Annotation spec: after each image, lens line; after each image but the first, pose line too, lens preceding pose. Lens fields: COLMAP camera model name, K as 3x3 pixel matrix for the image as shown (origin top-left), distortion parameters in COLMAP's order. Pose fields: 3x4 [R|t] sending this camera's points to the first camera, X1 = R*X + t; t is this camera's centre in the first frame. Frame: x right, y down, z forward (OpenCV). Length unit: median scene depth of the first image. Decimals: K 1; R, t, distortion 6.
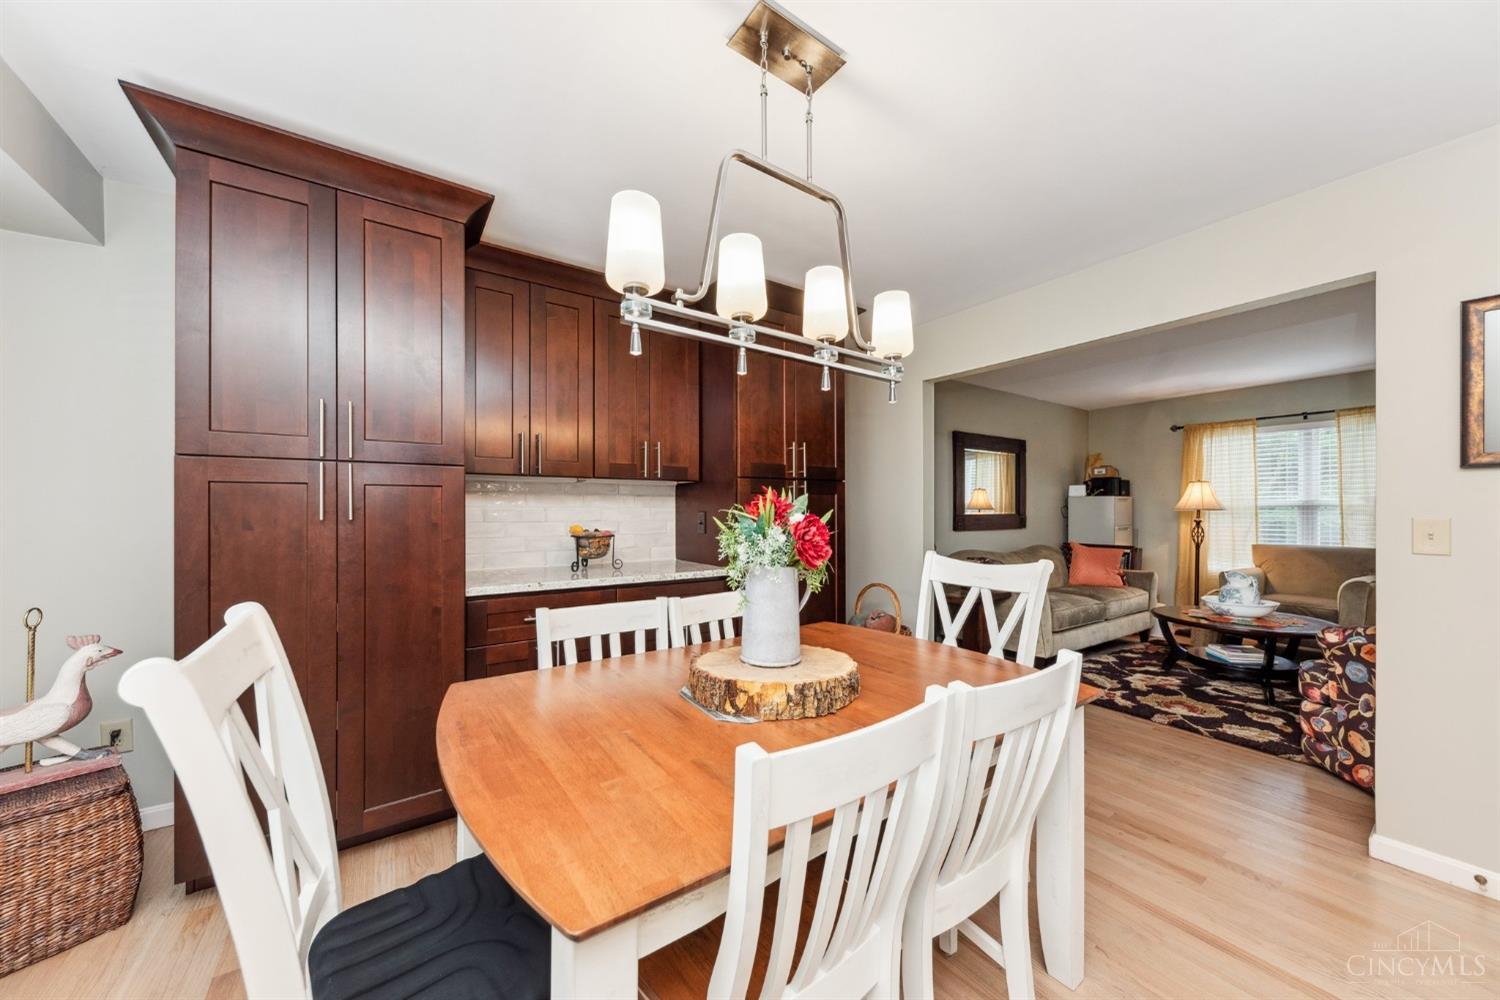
lens RADIAL K [[527.6, 0, 737.6], [0, 527.6, 511.1], [0, 0, 1]] dist [0.001052, -0.000542]
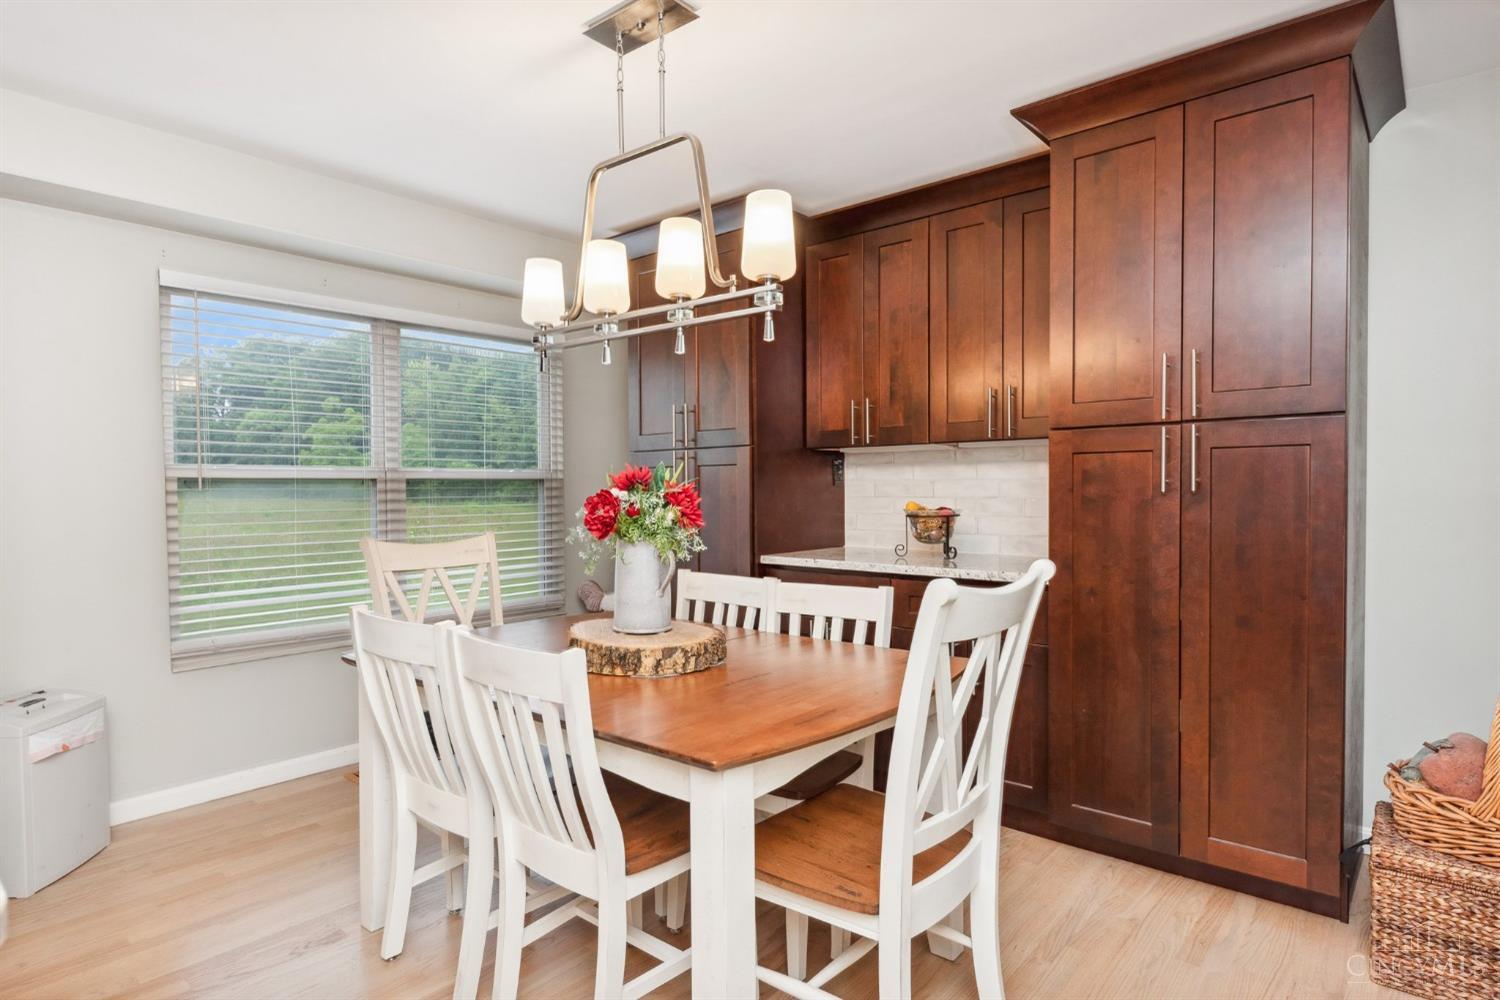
lens RADIAL K [[797.1, 0, 740.8], [0, 797.1, 516.3], [0, 0, 1]] dist [0.022696, -0.000493]
pose [[0.256289, 0.033445, -0.966022, 0.775041], [0.005279, 0.999338, 0.035999, 0.002080], [0.966586, -0.014326, 0.255942, 0.371755]]
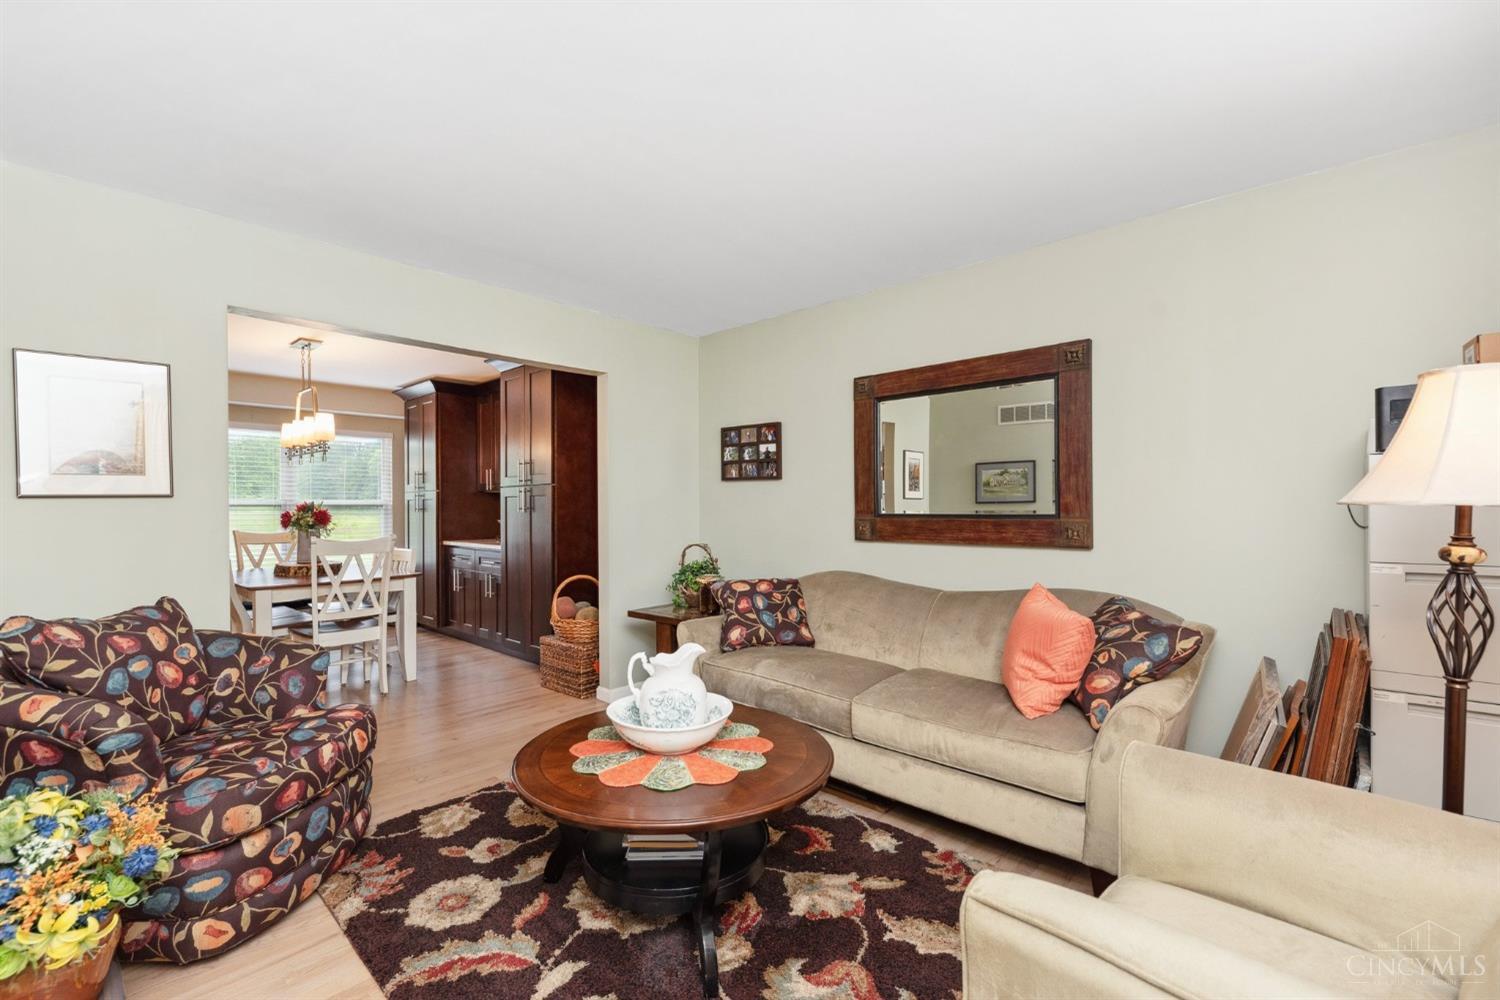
lens RADIAL K [[686.8, 0, 756.2], [0, 686.8, 507.0], [0, 0, 1]] dist [0.007467, -0.001487]
pose [[0.215305, -0.001647, -0.976545, 1.934231], [0.001939, 0.999997, -0.001259, -0.002566], [0.976545, -0.001622, 0.215308, 1.182328]]
